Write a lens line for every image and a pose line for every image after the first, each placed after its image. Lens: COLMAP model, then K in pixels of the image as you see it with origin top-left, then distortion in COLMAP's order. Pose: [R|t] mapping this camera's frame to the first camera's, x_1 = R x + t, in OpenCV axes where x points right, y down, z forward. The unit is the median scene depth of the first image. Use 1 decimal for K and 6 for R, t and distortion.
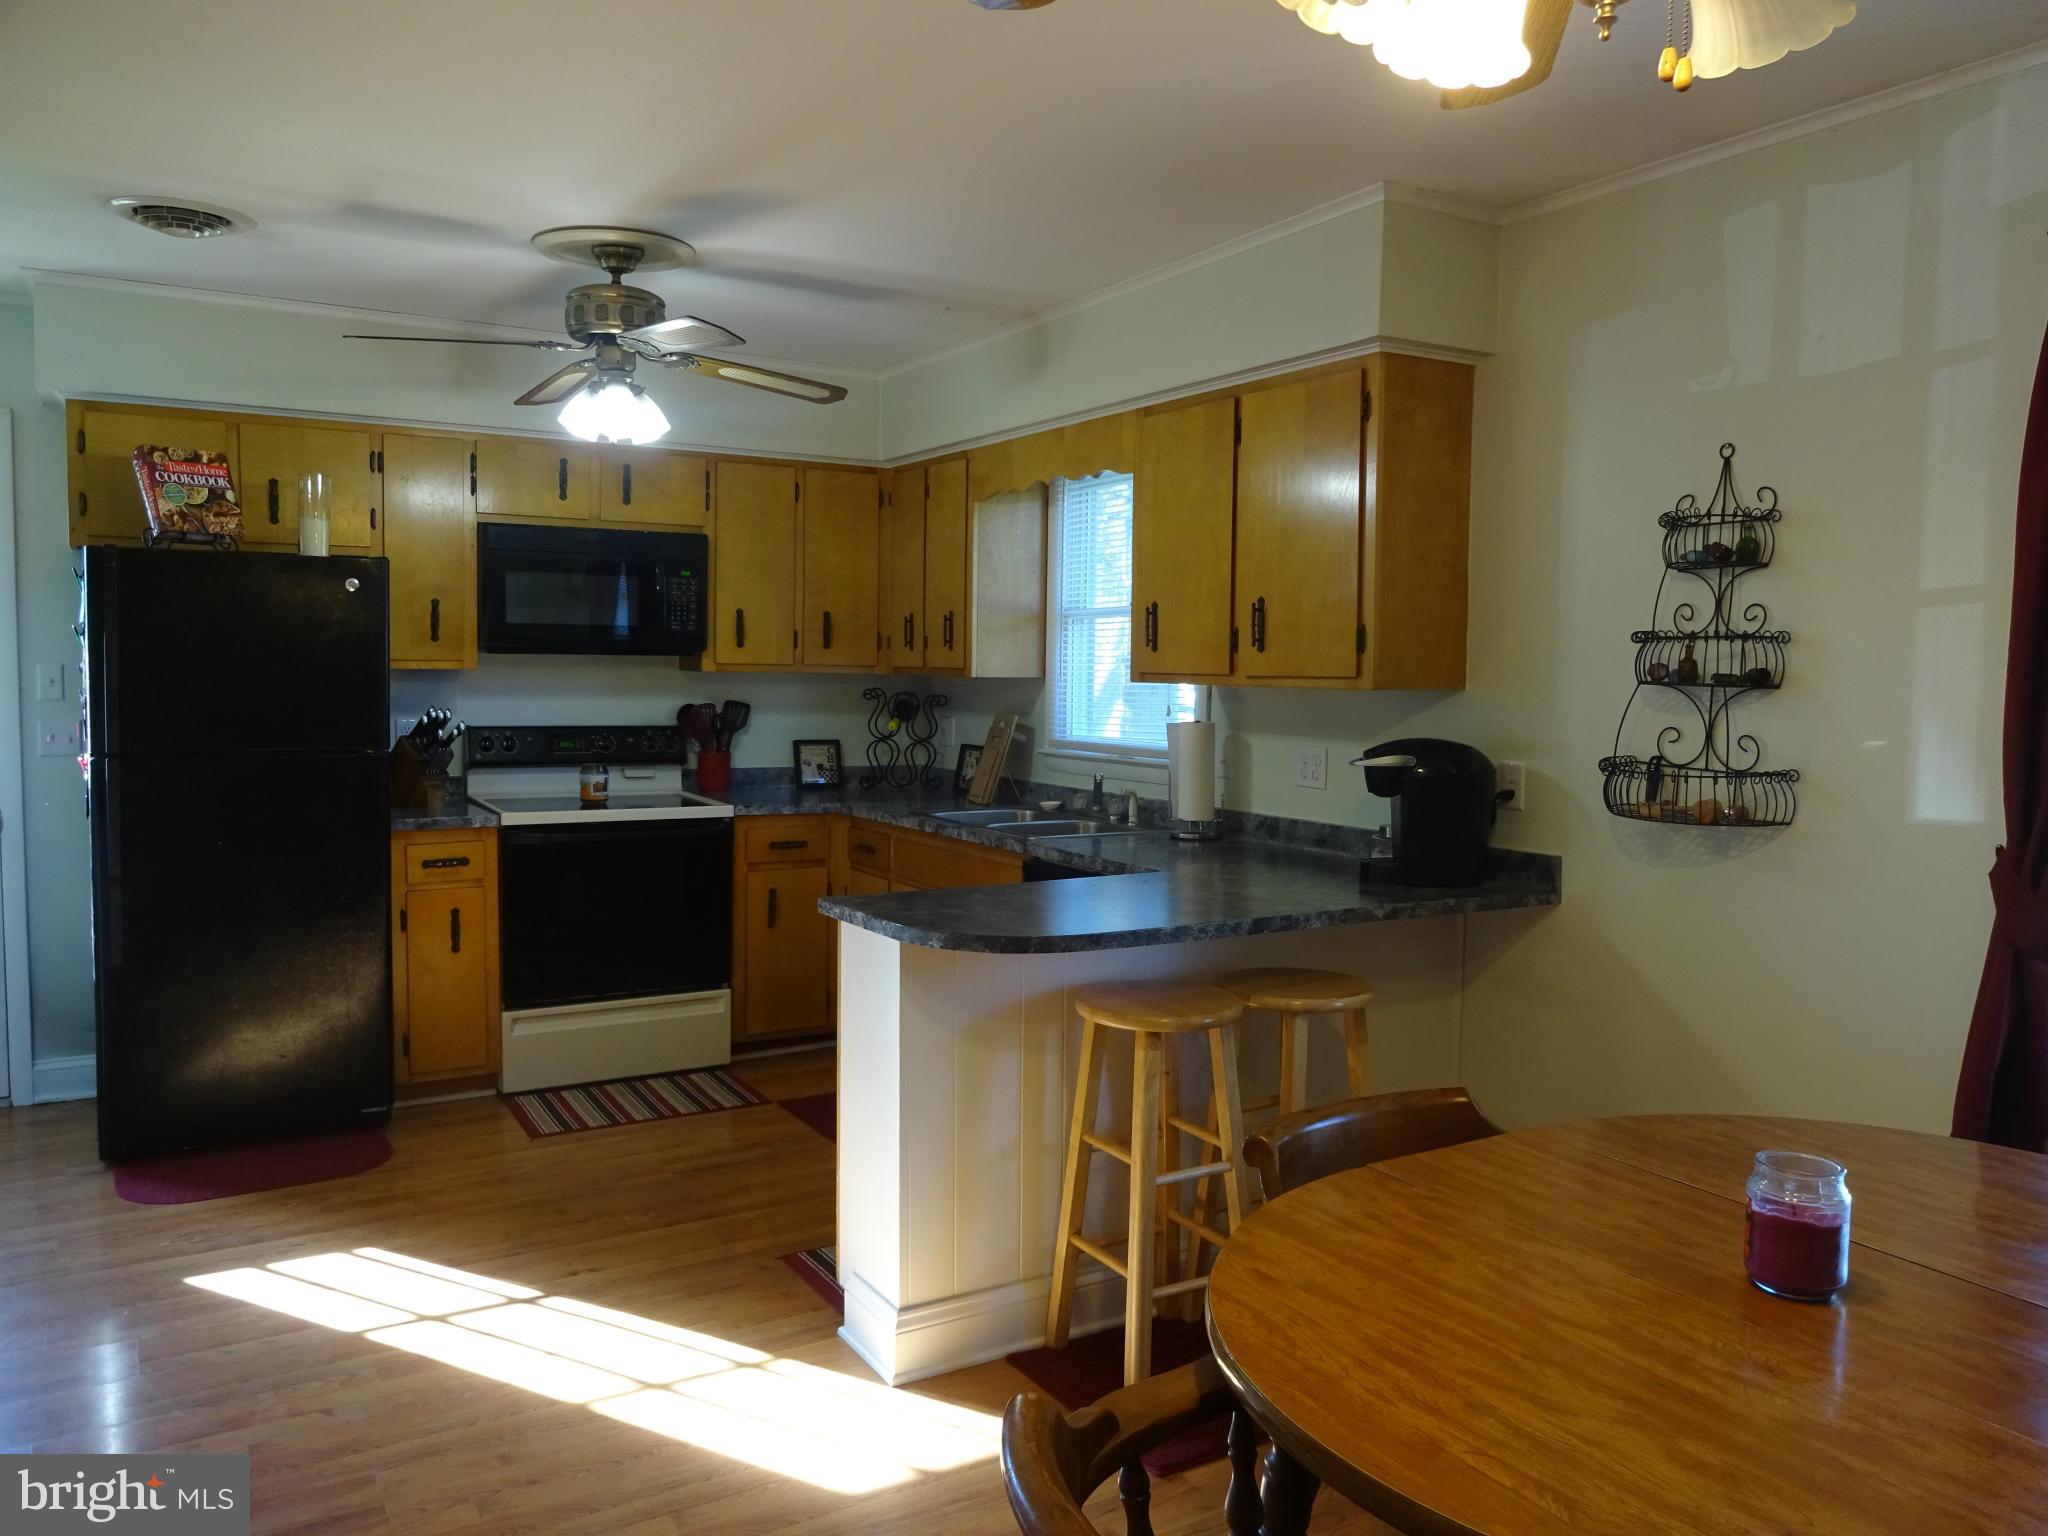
lens RADIAL K [[1516.9, 0, 1025.8], [0, 1516.9, 750.2], [0, 0, 1]] dist [-0.001601, -0.010768]
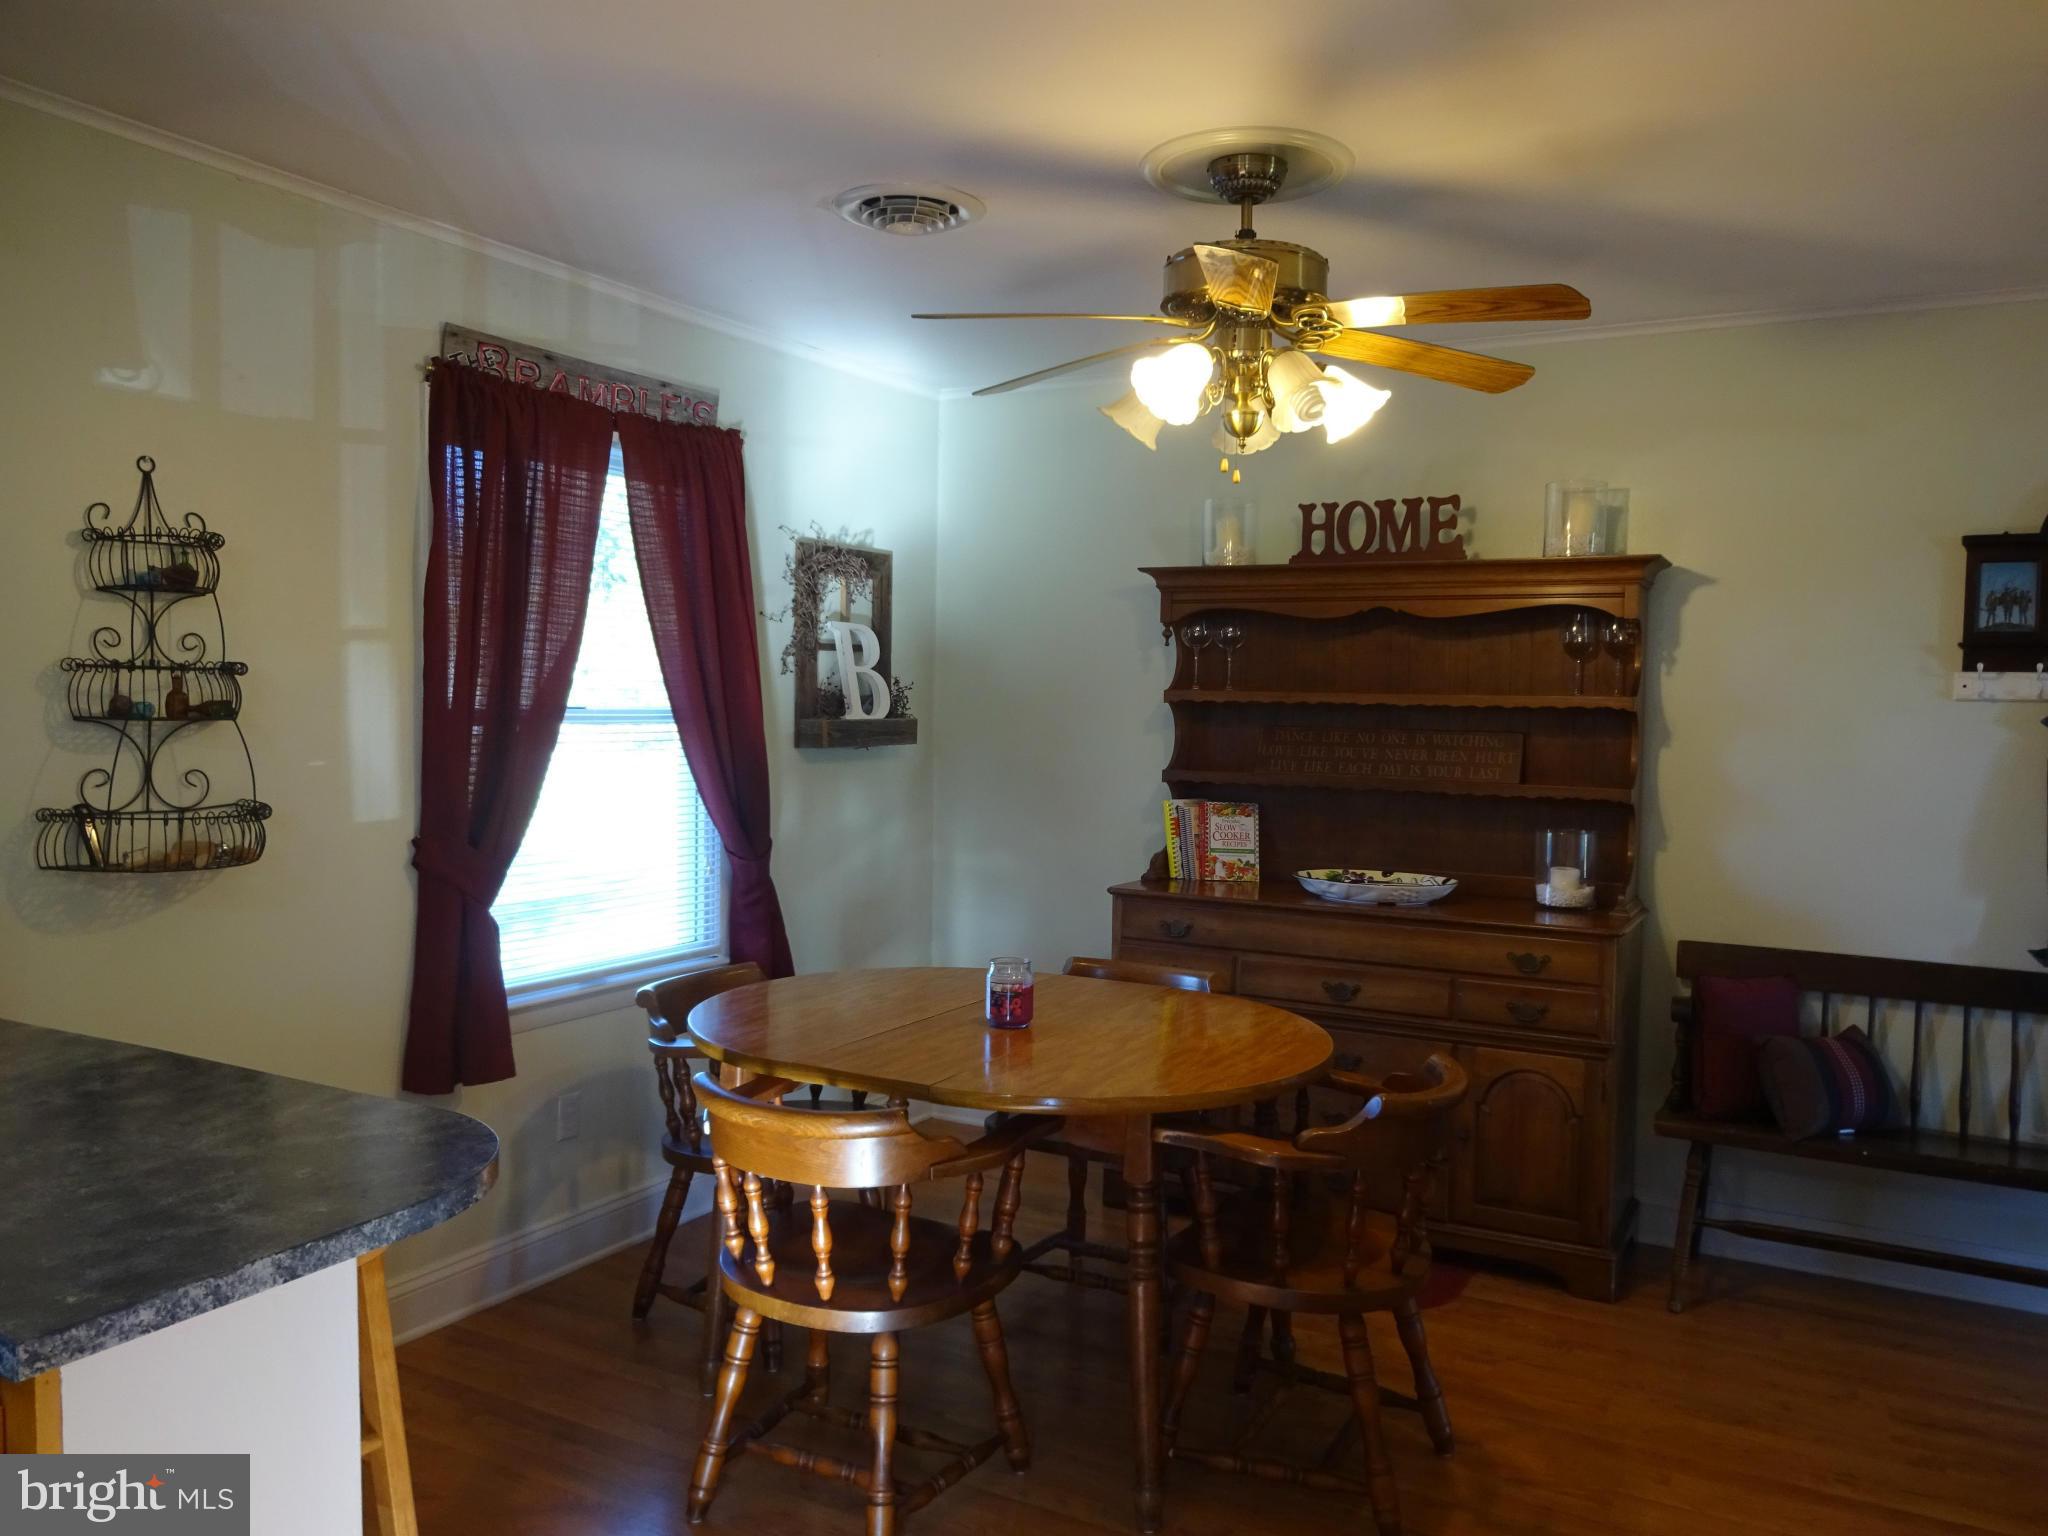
lens RADIAL K [[1516.9, 0, 1031.1], [0, 1516.9, 763.6], [0, 0, 1]] dist [-0.001601, -0.010768]
pose [[-0.501687, -0.051975, 0.863486, -0.452678], [0.039346, 0.995789, 0.082799, -0.052995], [-0.864154, 0.075514, -0.497529, 0.746045]]
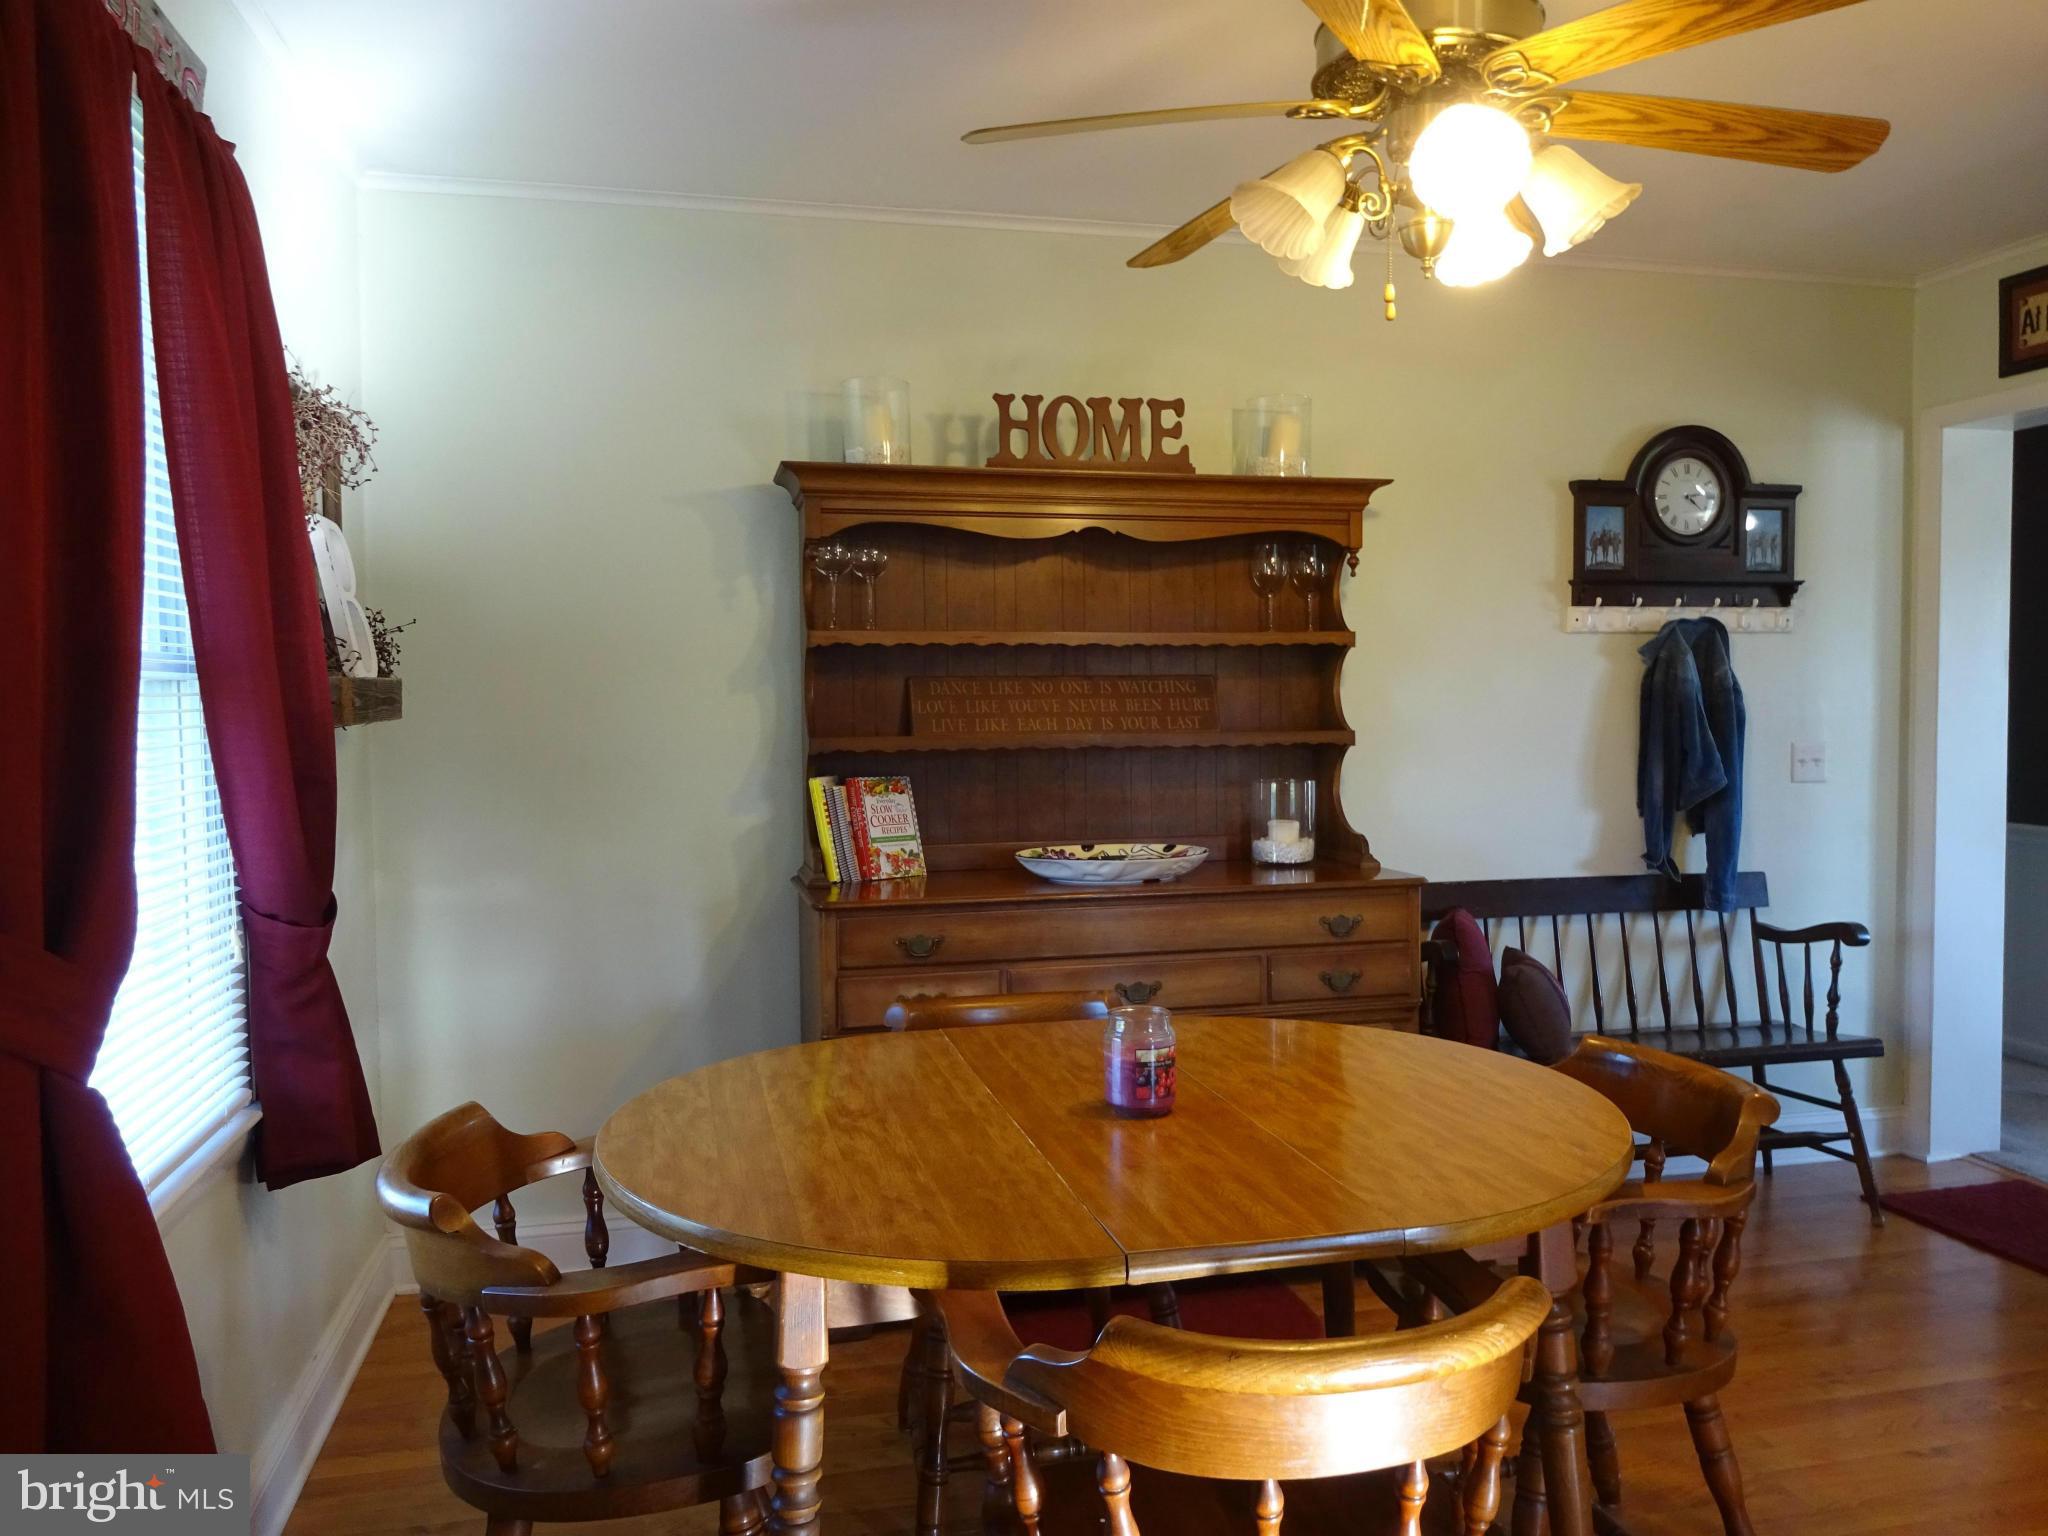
lens RADIAL K [[1516.9, 0, 1032.3], [0, 1516.9, 760.6], [0, 0, 1]] dist [-0.001601, -0.010768]
pose [[-0.954105, -0.011518, 0.299250, 0.083823], [0.023752, 0.993202, 0.113958, -0.032306], [-0.298528, 0.115835, -0.947345, 0.854286]]
